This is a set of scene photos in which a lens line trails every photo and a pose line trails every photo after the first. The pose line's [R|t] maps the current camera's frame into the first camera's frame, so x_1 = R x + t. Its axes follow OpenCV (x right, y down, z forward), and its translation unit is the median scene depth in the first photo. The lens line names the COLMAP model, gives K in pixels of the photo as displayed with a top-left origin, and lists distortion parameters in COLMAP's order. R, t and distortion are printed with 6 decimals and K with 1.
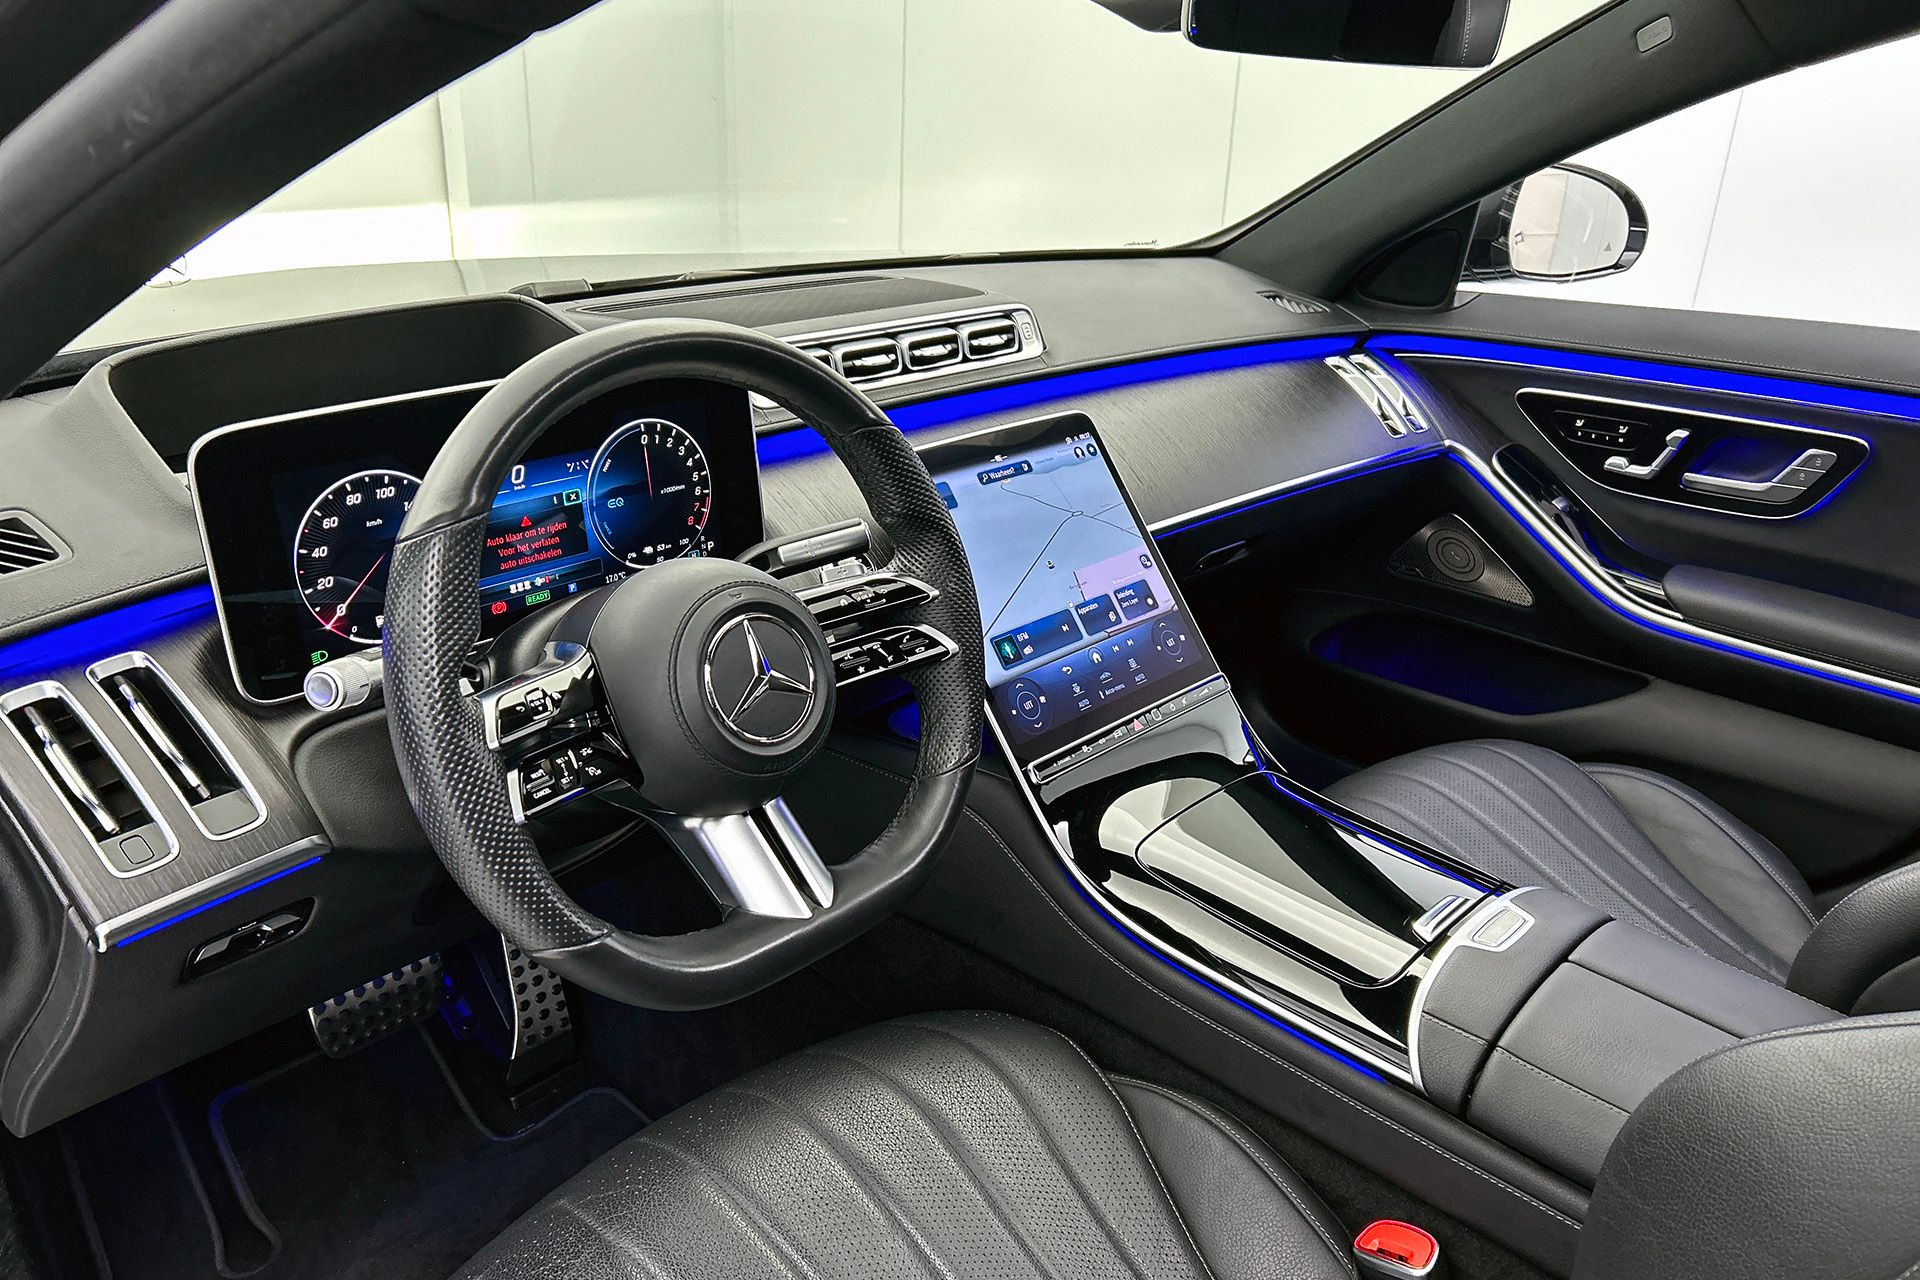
lens RADIAL K [[1485.8, 0, 988.8], [0, 1485.8, 666.2], [0, 0, 1]] dist [0.009190, -0.013245]
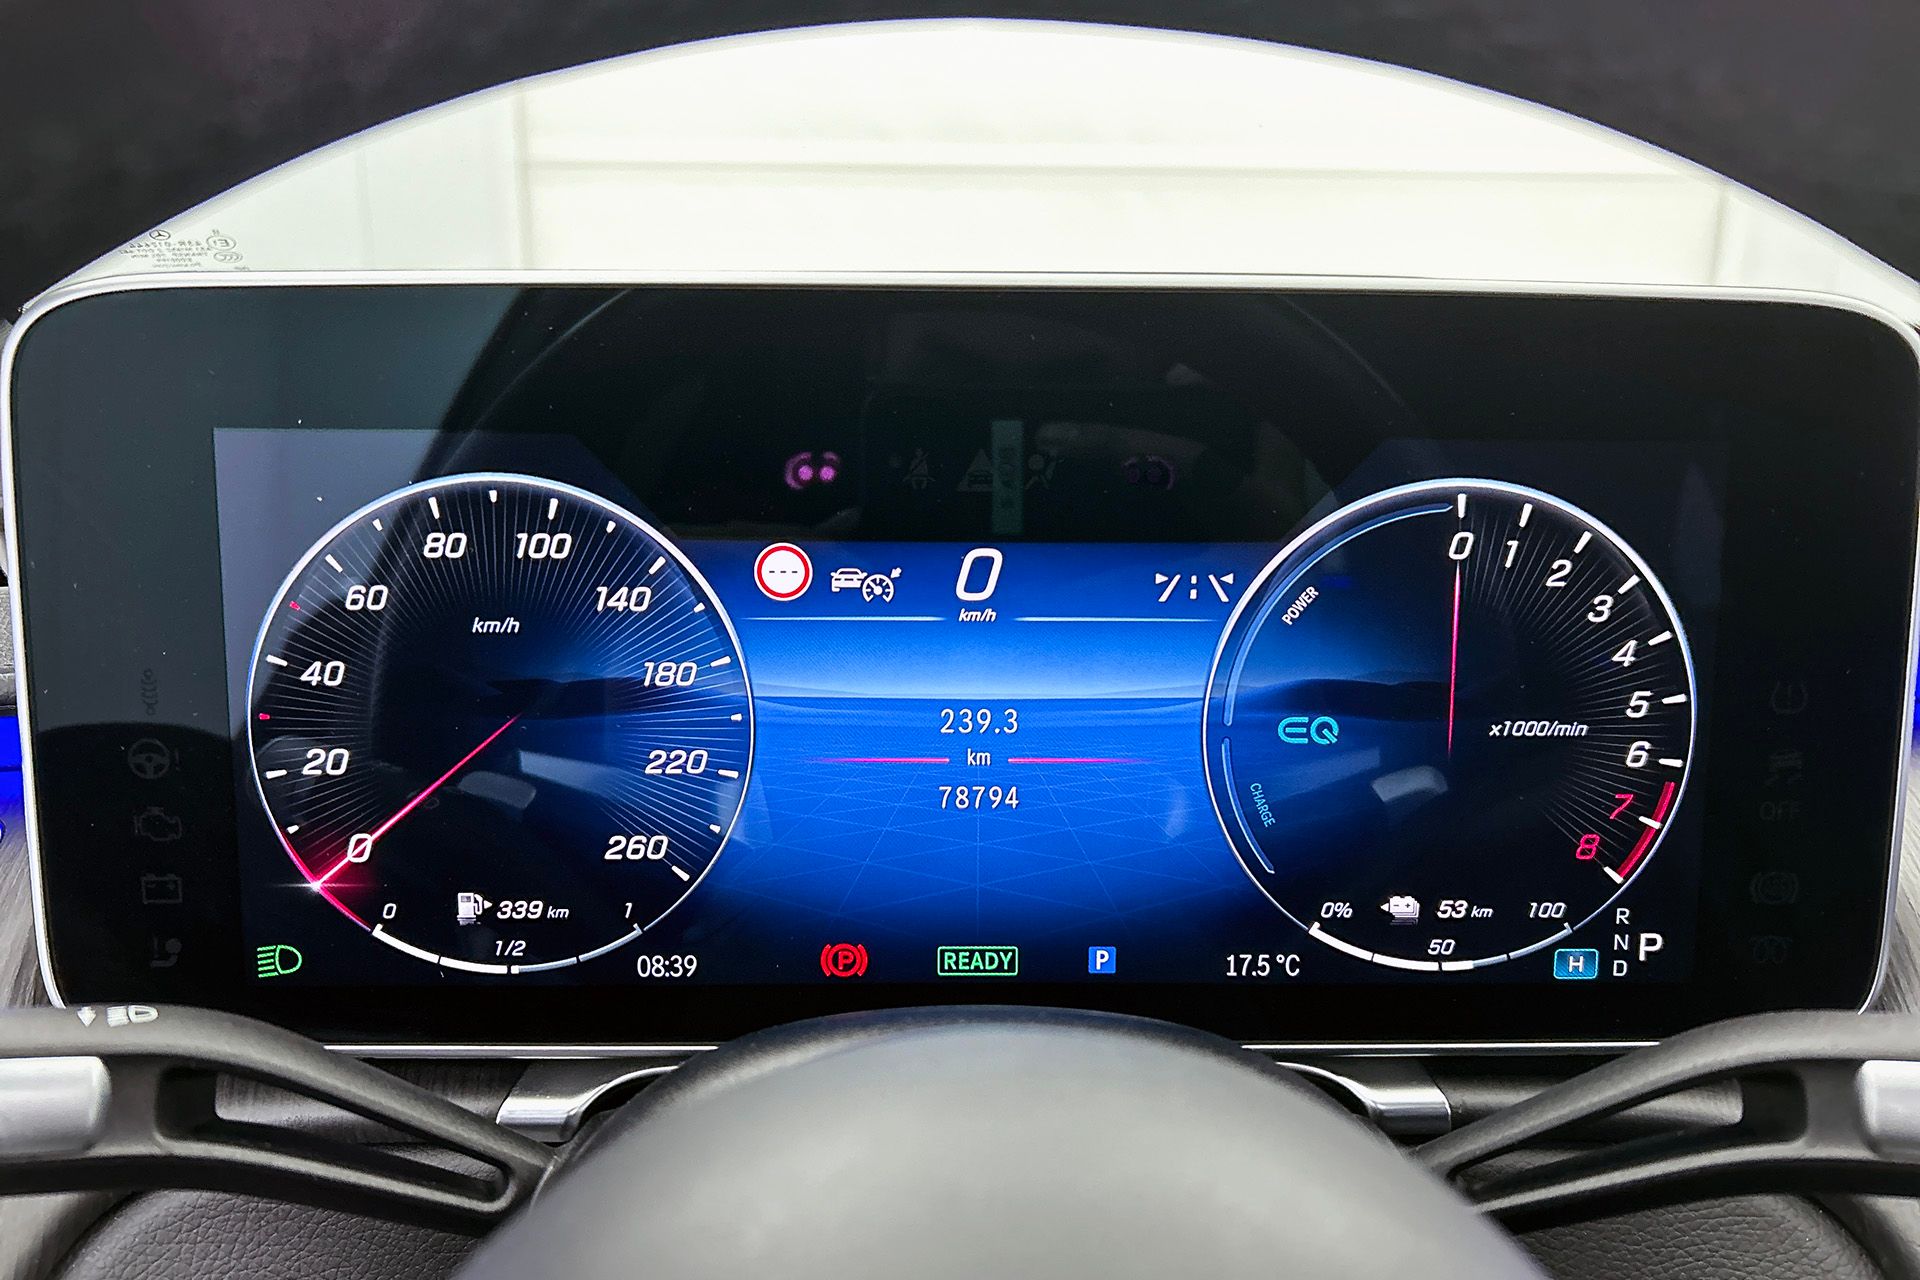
lens RADIAL K [[1485.8, 0, 975.7], [0, 1485.8, 638.5], [0, 0, 1]] dist [0.009190, -0.013245]
pose [[0.682923, 0.151588, -0.714589, -0.073824], [-0.275014, 0.959612, -0.059262, -0.081481], [0.676745, 0.236994, 0.697030, 0.659711]]
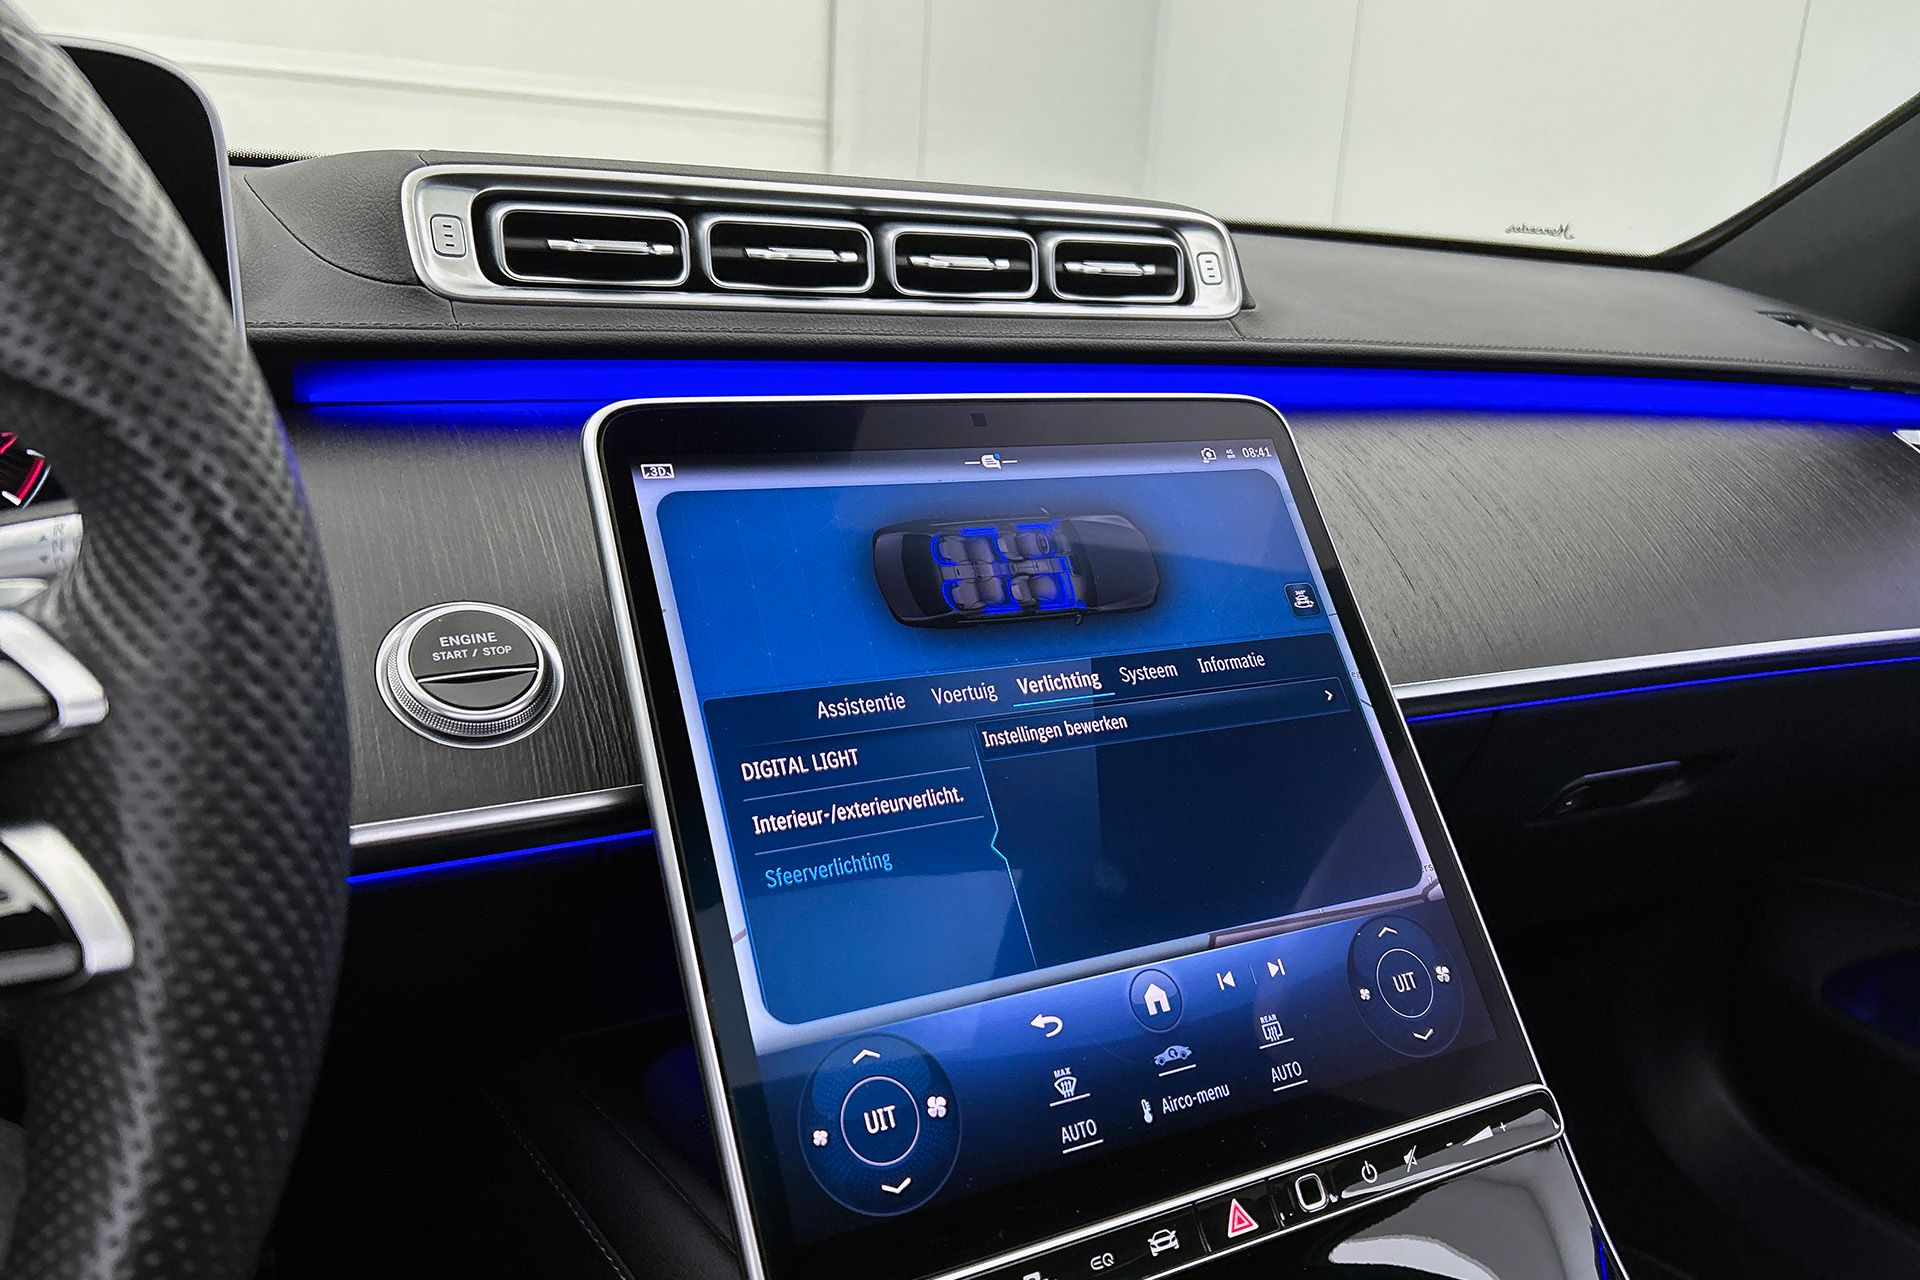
lens RADIAL K [[1485.8, 0, 960.2], [0, 1485.8, 645.6], [0, 0, 1]] dist [0.009190, -0.013245]
pose [[0.943034, 0.099237, -0.317553, 0.146194], [-0.143999, 0.982190, -0.120693, -0.043524], [0.299920, 0.159544, 0.940528, 0.684263]]
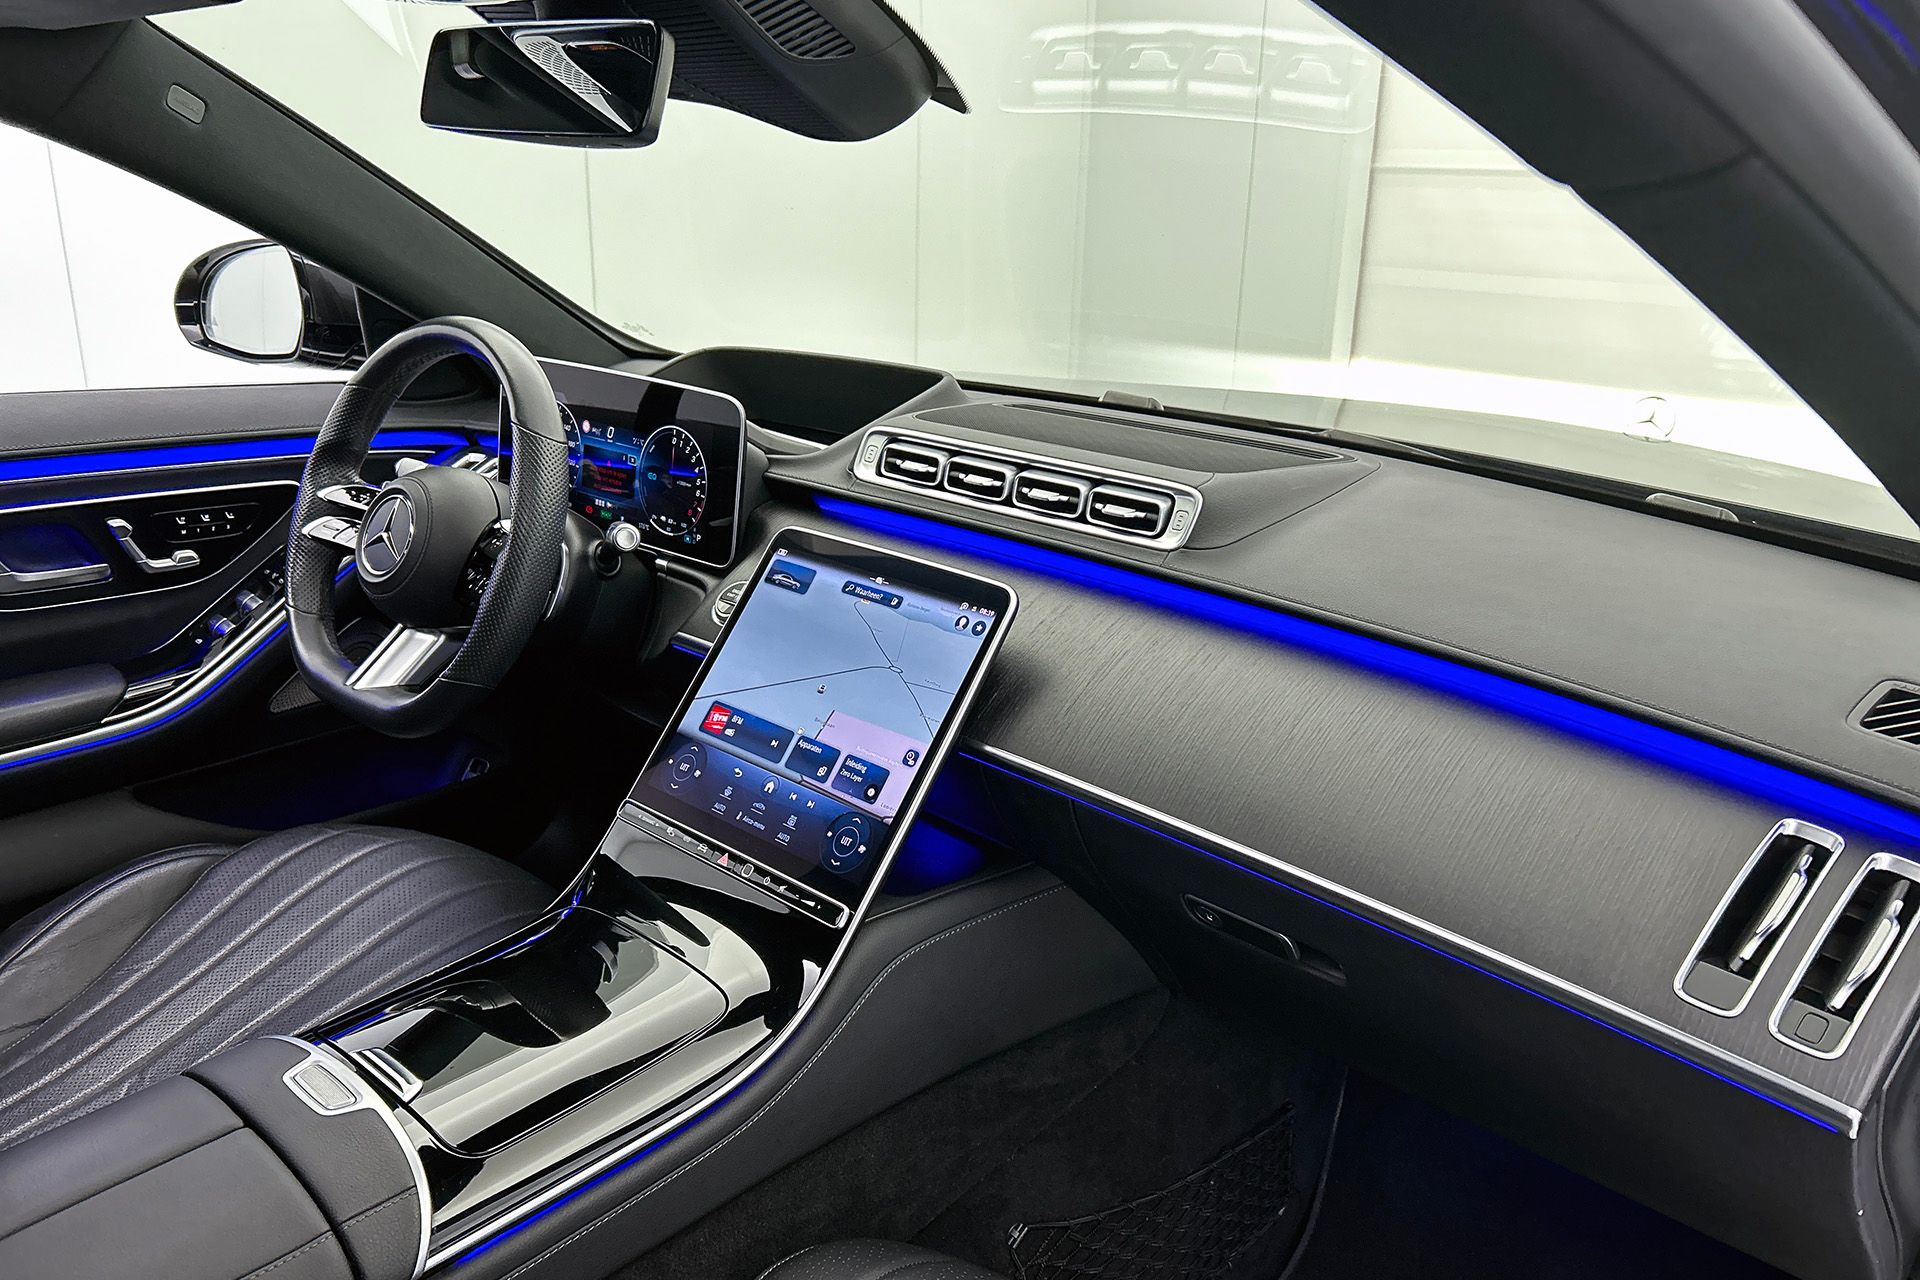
lens RADIAL K [[1485.8, 0, 974.0], [0, 1485.8, 642.6], [0, 0, 1]] dist [0.009190, -0.013245]
pose [[-0.000619, 0.274097, -0.961702, 1.033247], [-0.422323, 0.871659, 0.248706, -0.405759], [0.906445, 0.406302, 0.115218, 1.056535]]
